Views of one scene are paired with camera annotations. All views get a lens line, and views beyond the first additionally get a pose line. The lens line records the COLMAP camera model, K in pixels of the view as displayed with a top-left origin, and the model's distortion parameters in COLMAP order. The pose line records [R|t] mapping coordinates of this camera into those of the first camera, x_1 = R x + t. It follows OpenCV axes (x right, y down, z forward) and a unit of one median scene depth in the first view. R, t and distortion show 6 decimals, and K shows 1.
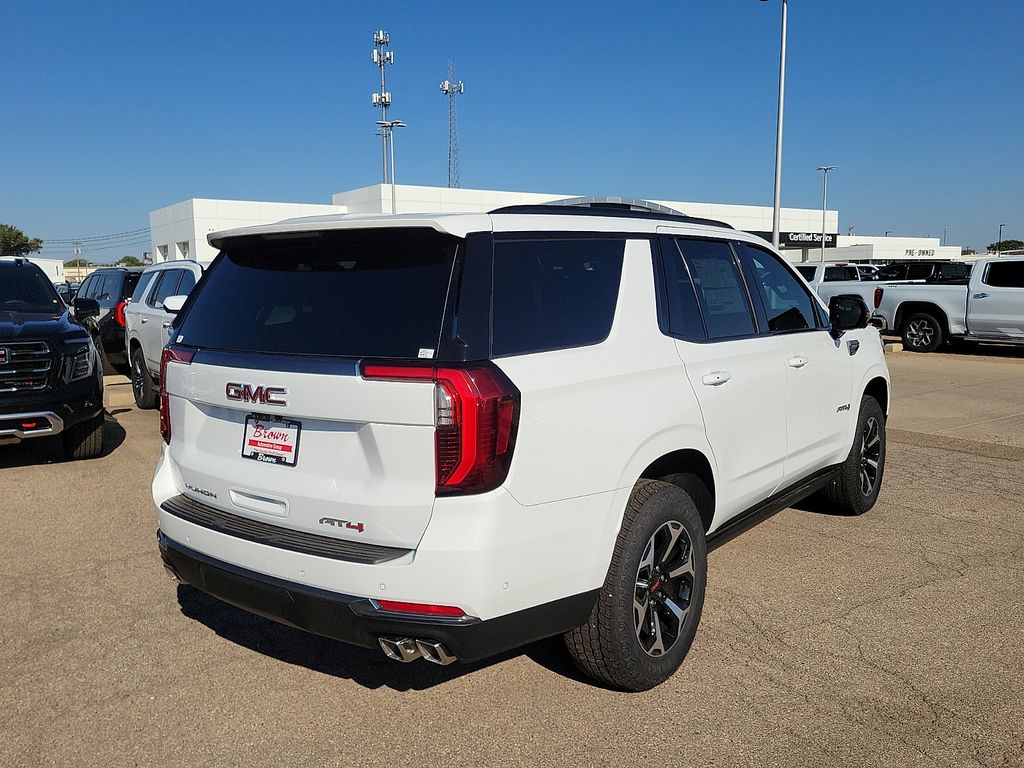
lens RADIAL K [[925.9, 0, 494.0], [0, 925.9, 383.9], [0, 0, 1]] dist [0.043651, -0.028080]
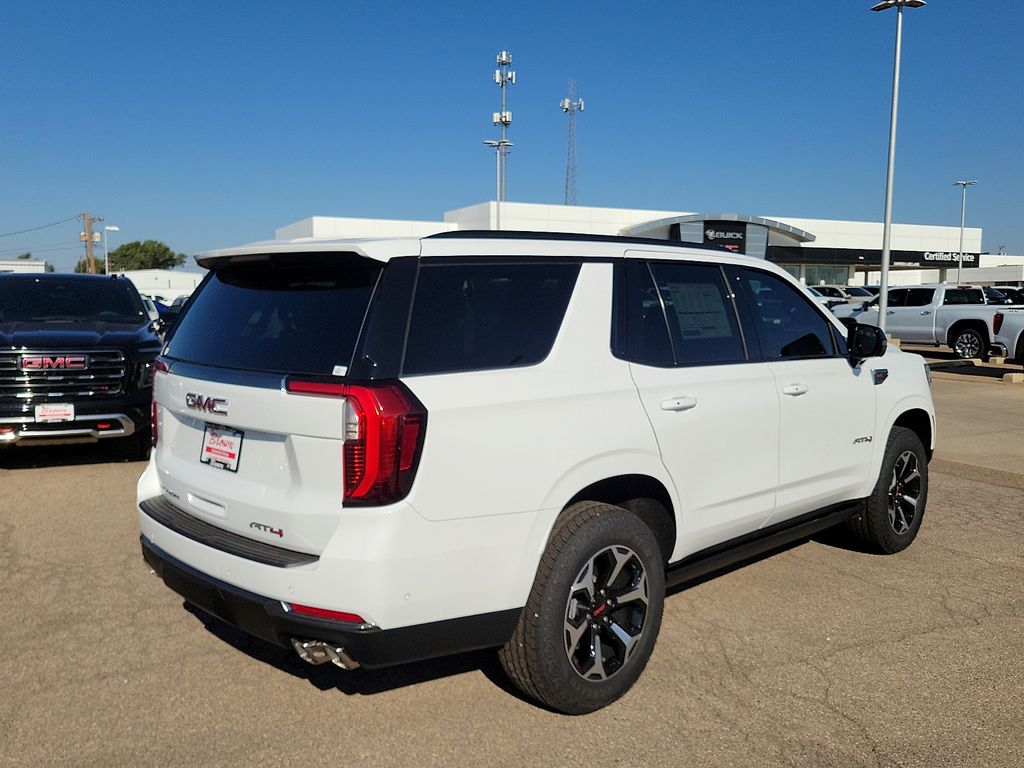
lens RADIAL K [[925.9, 0, 460.1], [0, 925.9, 379.8], [0, 0, 1]] dist [0.043651, -0.028080]
pose [[0.985963, 0.028832, -0.164454, 0.202562], [-0.032433, 0.999288, -0.019252, -0.005941], [0.163782, 0.024315, 0.986197, -0.015438]]
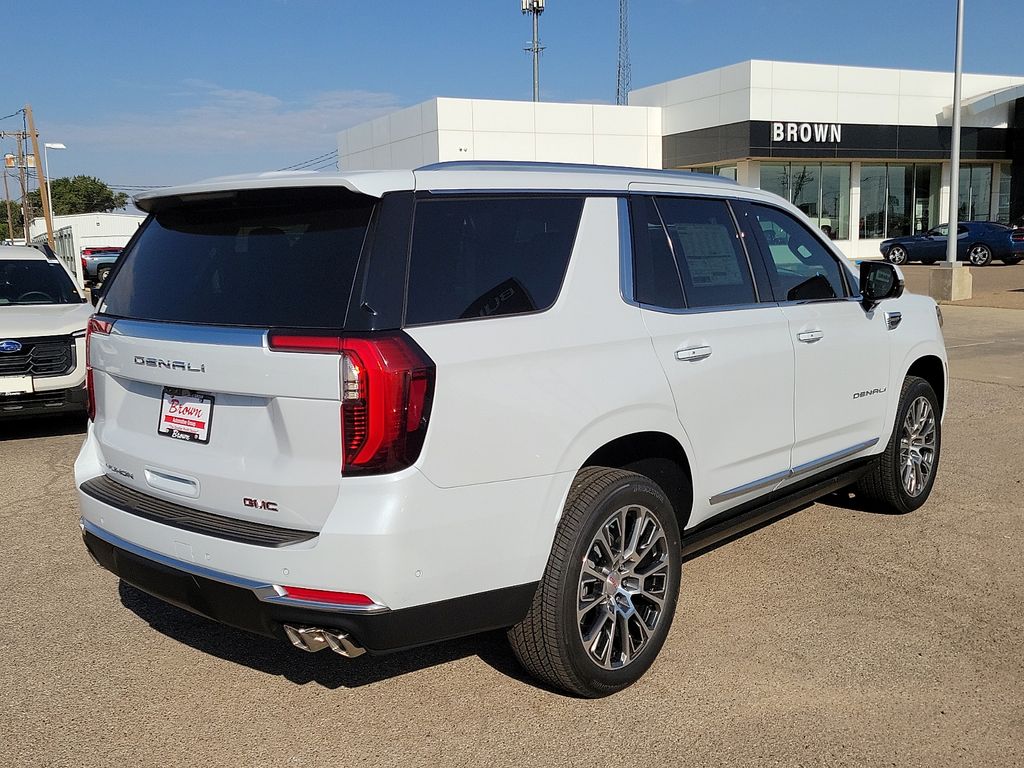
lens RADIAL K [[1069.7, 0, 476.0], [0, 1069.7, 382.5], [0, 0, 1]] dist [0.060892, 0.000000]
pose [[0.996993, 0.006188, -0.077239, 0.130899], [-0.005034, 0.999873, 0.015122, 0.009042], [0.077323, -0.014687, 0.996898, -0.050808]]
